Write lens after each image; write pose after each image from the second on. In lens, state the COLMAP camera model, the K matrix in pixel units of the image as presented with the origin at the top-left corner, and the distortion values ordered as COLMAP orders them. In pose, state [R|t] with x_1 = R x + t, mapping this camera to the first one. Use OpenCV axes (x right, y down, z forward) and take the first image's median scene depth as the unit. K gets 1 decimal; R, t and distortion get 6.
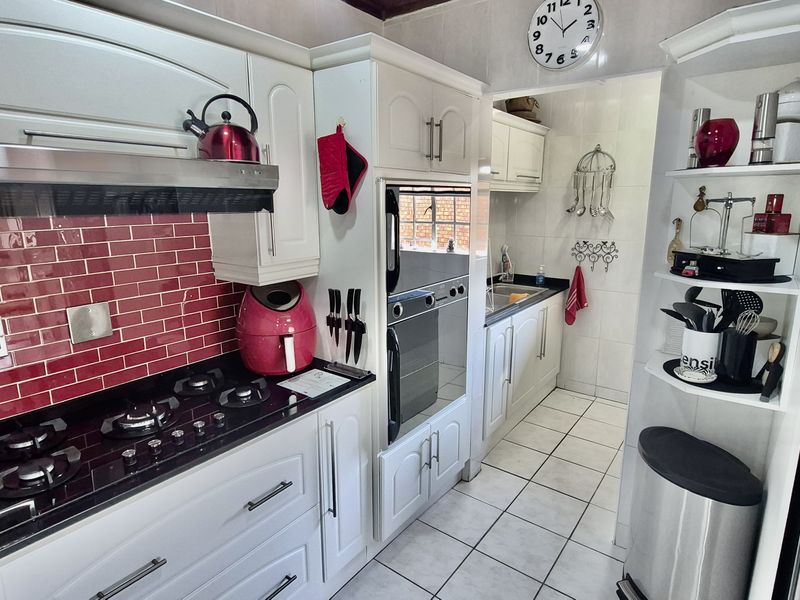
lens RADIAL K [[461.1, 0, 405.3], [0, 461.1, 297.7], [0, 0, 1]] dist [-0.002003, -0.000338]
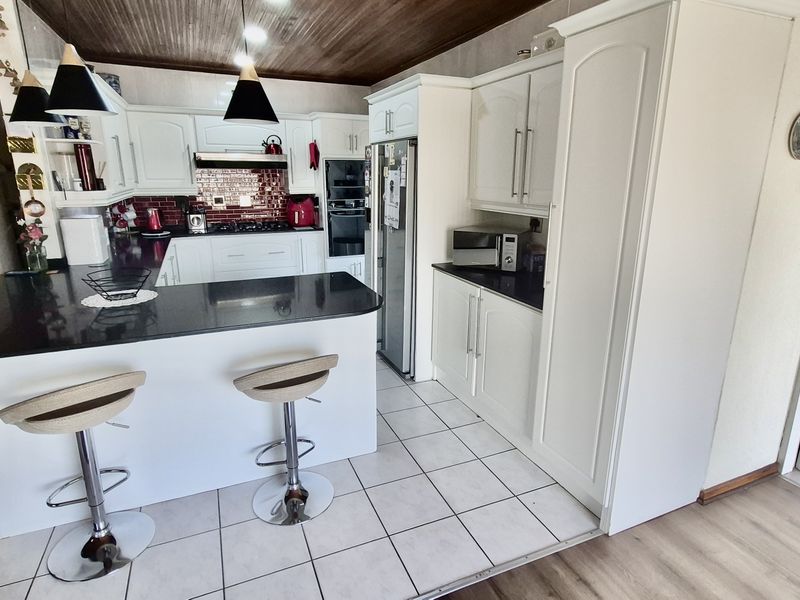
lens RADIAL K [[461.1, 0, 405.3], [0, 461.1, 297.7], [0, 0, 1]] dist [-0.002003, -0.000338]
pose [[0.867401, 0.130576, -0.480173, 1.817619], [-0.108703, 0.991374, 0.073224, 0.333635], [0.485592, -0.011318, 0.874112, -1.252354]]
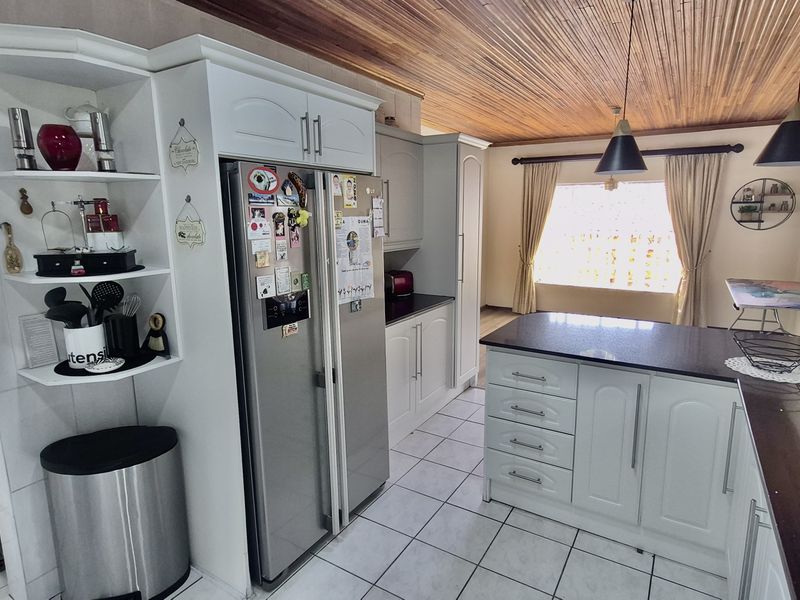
lens RADIAL K [[461.1, 0, 405.3], [0, 461.1, 297.7], [0, 0, 1]] dist [-0.002003, -0.000338]
pose [[-0.087665, -0.180862, 0.979594, -0.500583], [0.210497, 0.957811, 0.195678, -0.050344], [-0.973656, 0.223356, -0.045895, 0.374115]]
